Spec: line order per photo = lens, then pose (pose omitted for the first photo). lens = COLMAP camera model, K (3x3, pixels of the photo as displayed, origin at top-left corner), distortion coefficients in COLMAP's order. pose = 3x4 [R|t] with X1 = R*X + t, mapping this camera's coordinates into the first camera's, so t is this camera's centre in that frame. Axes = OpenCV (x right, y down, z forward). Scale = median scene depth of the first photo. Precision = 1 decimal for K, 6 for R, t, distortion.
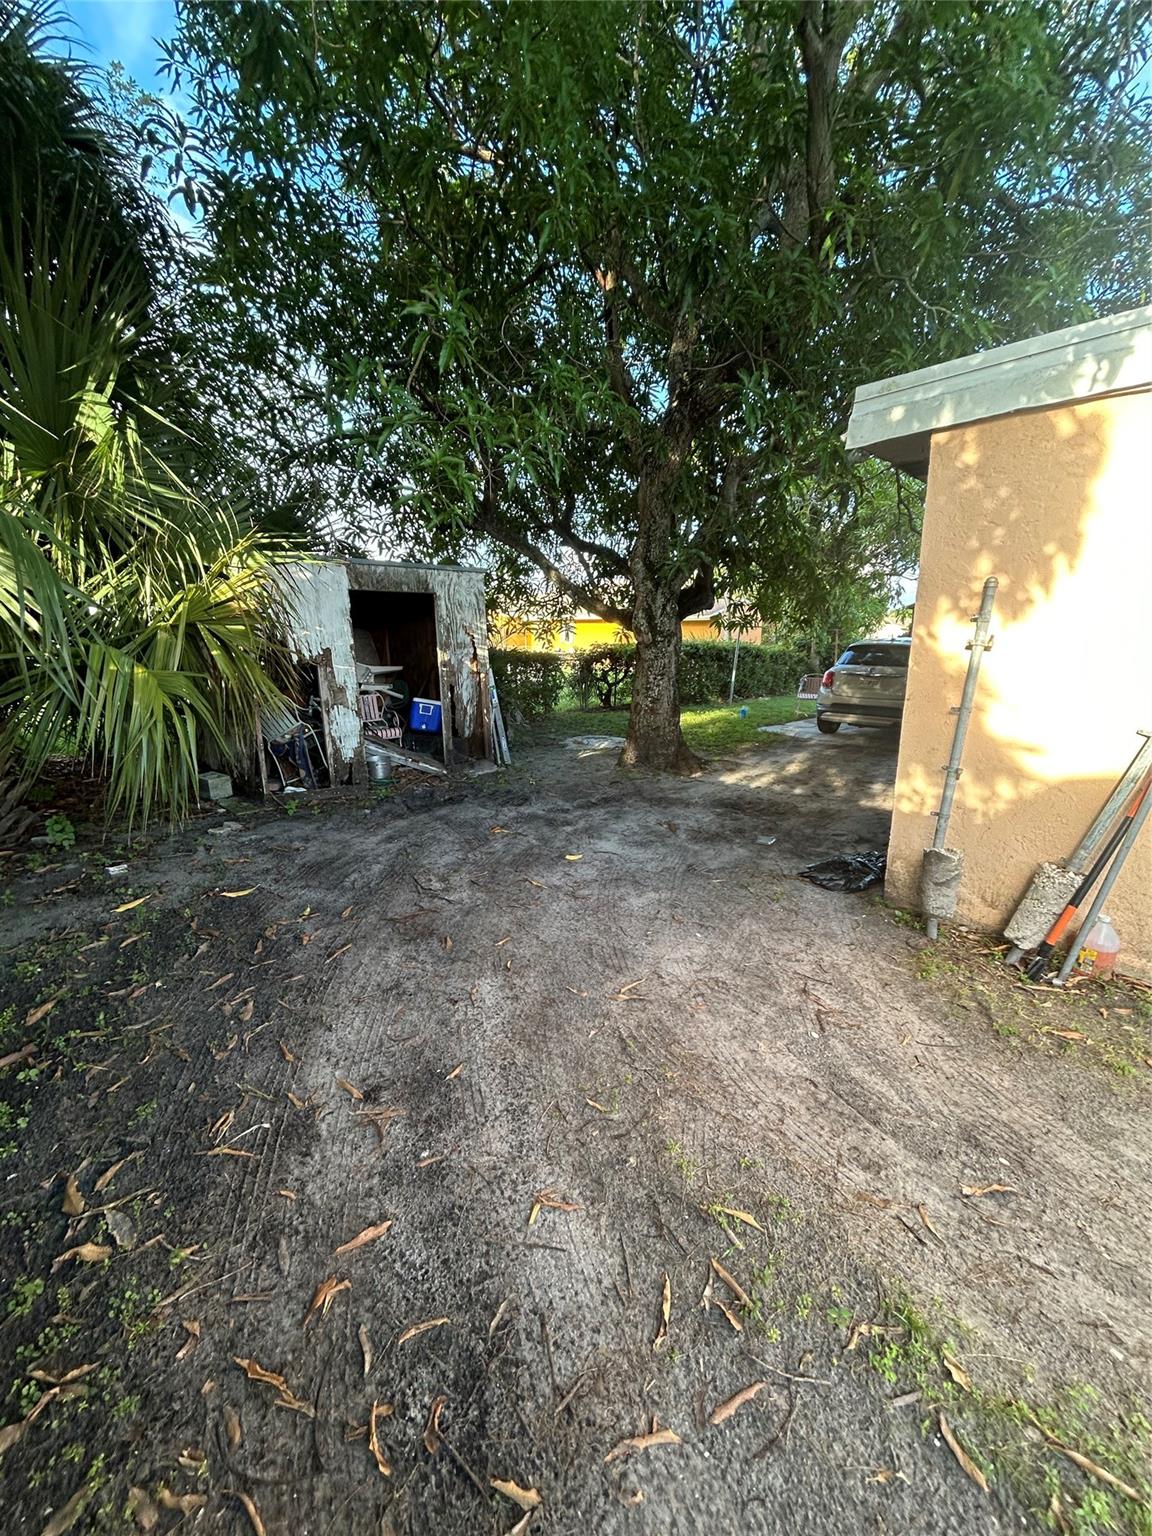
lens RADIAL K [[617.9, 0, 579.1], [0, 617.9, 766.4], [0, 0, 1]] dist [0.002180, -0.000028]
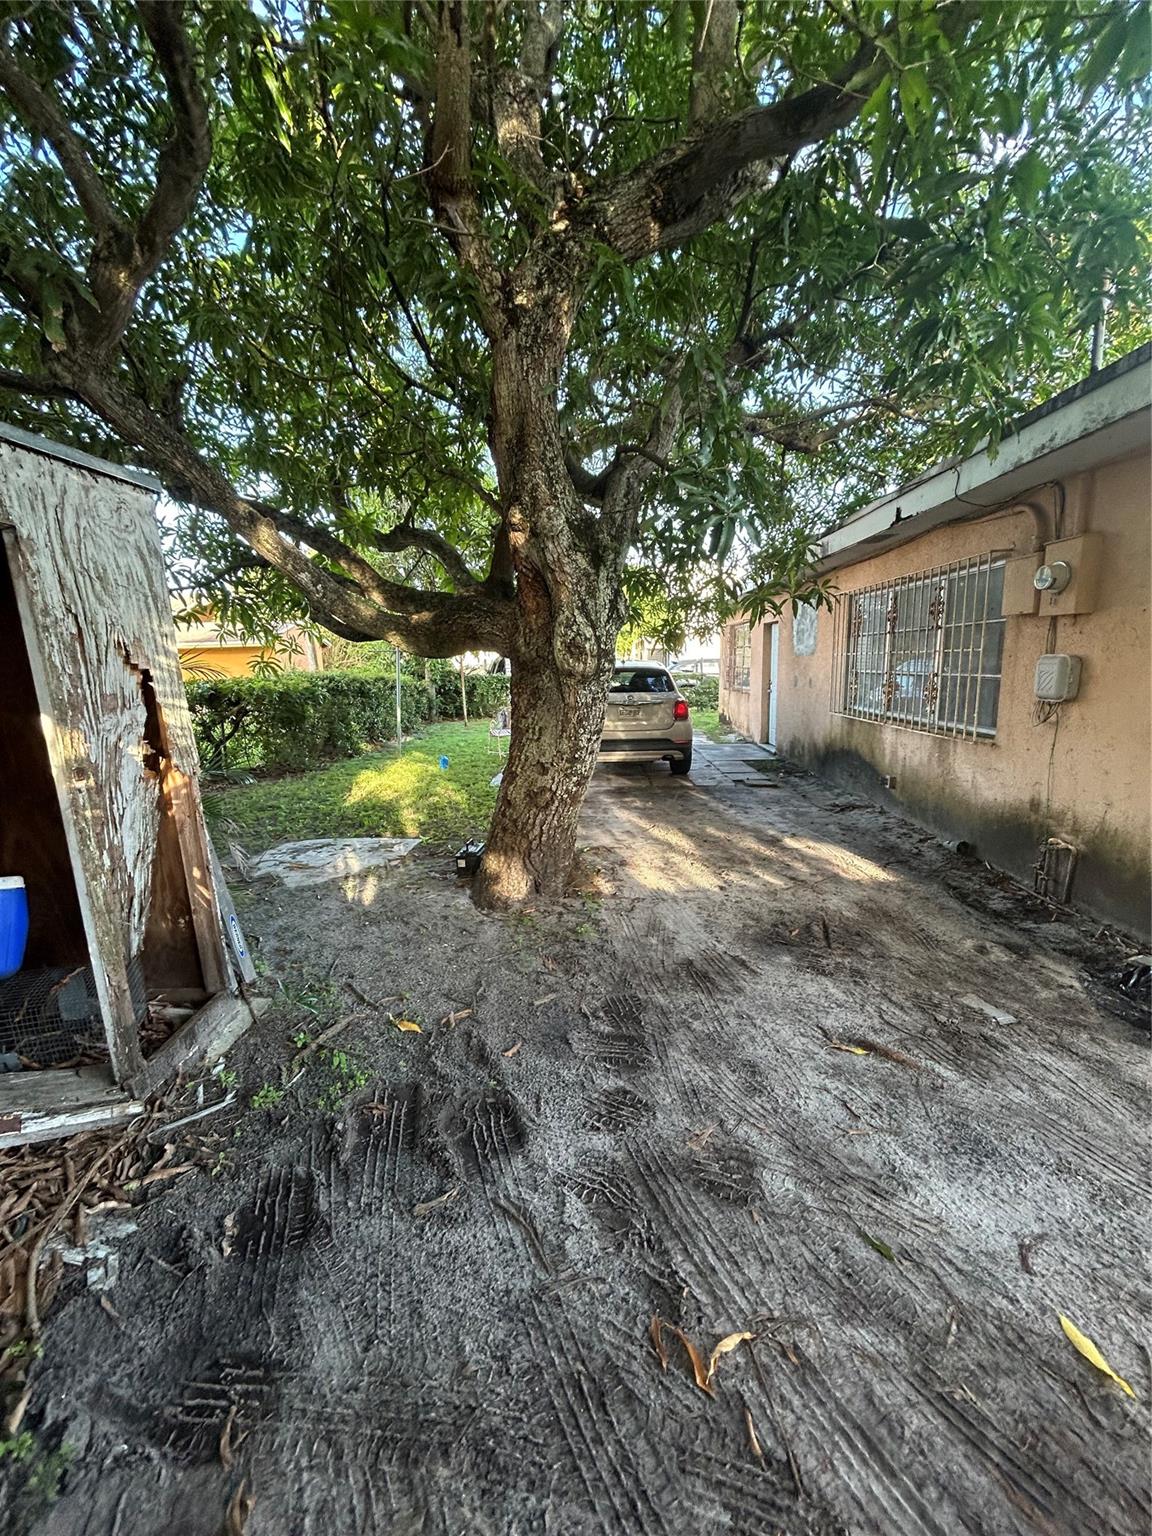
lens RADIAL K [[617.9, 0, 574.4], [0, 617.9, 772.4], [0, 0, 1]] dist [0.002180, -0.000028]
pose [[0.726337, -0.143223, 0.672251, -0.247656], [0.166326, 0.985606, 0.030276, -0.133398], [-0.666911, 0.089822, 0.739704, 0.619463]]
